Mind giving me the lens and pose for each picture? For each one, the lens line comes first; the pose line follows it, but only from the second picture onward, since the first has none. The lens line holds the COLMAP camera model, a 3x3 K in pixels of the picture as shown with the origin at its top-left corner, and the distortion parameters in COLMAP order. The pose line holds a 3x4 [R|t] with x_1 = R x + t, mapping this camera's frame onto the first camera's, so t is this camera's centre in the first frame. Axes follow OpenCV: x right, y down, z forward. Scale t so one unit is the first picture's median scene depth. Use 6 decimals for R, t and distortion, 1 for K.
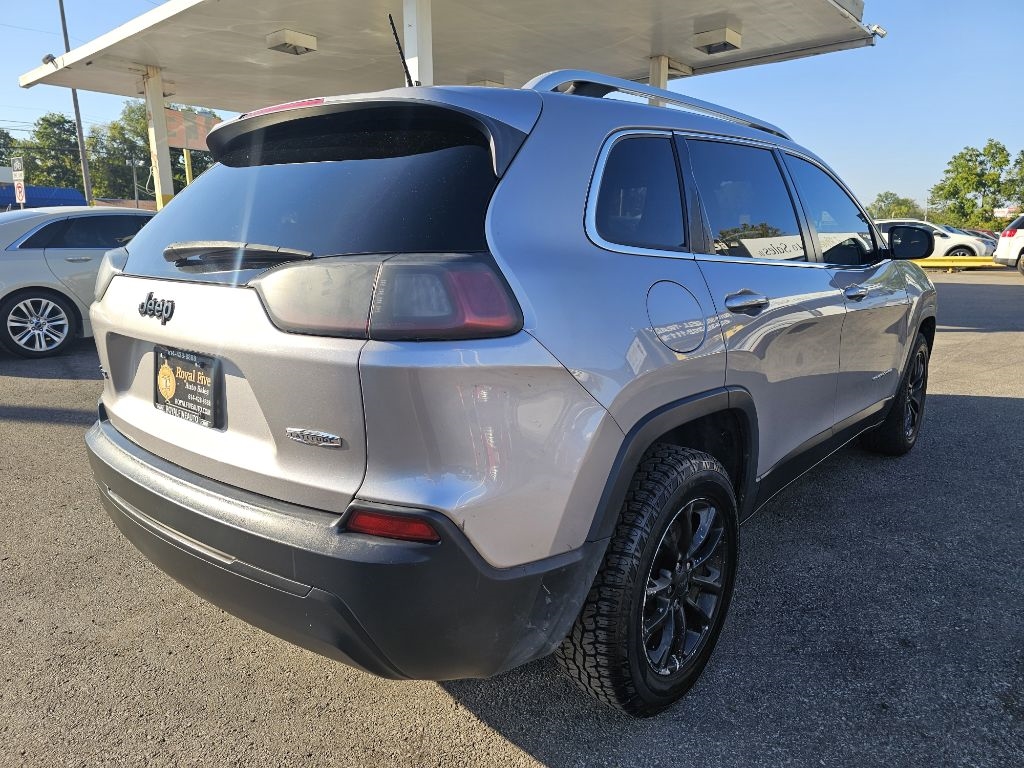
lens RADIAL K [[702.0, 0, 518.4], [0, 702.0, 384.6], [0, 0, 1]] dist [0.040085, -0.026972]
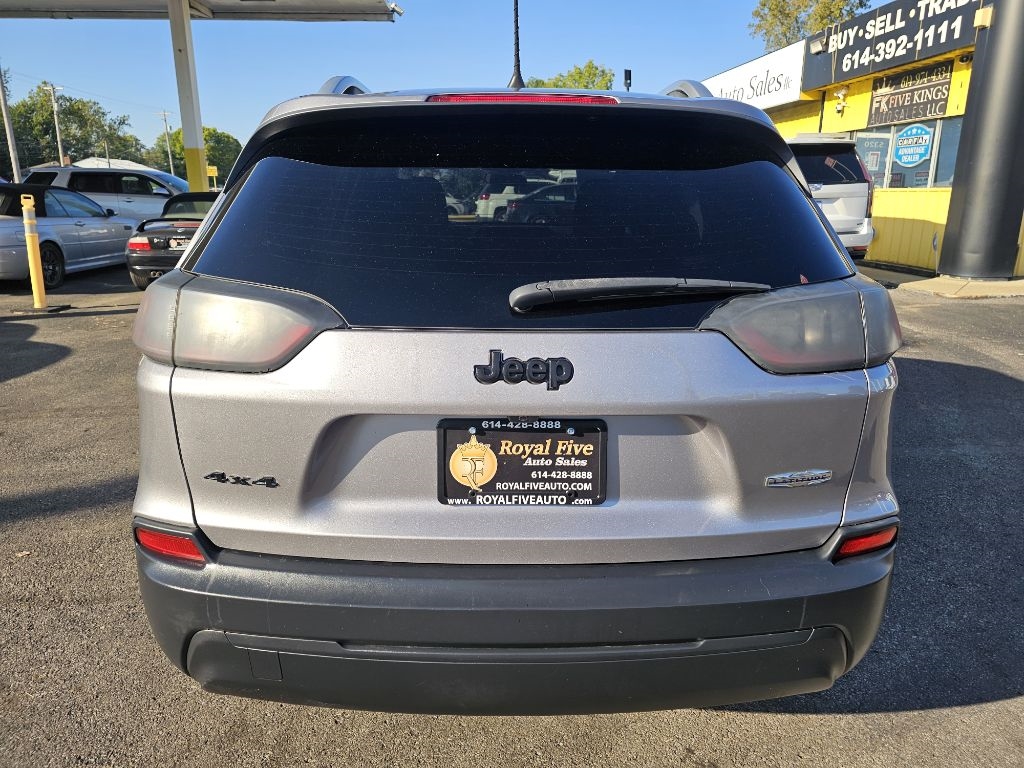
lens RADIAL K [[702.0, 0, 531.3], [0, 702.0, 372.7], [0, 0, 1]] dist [0.040085, -0.026972]
pose [[0.750231, -0.155435, 0.642646, -0.927149], [0.127079, 0.987751, 0.090551, -0.161195], [-0.648849, 0.013733, 0.760793, 0.403280]]
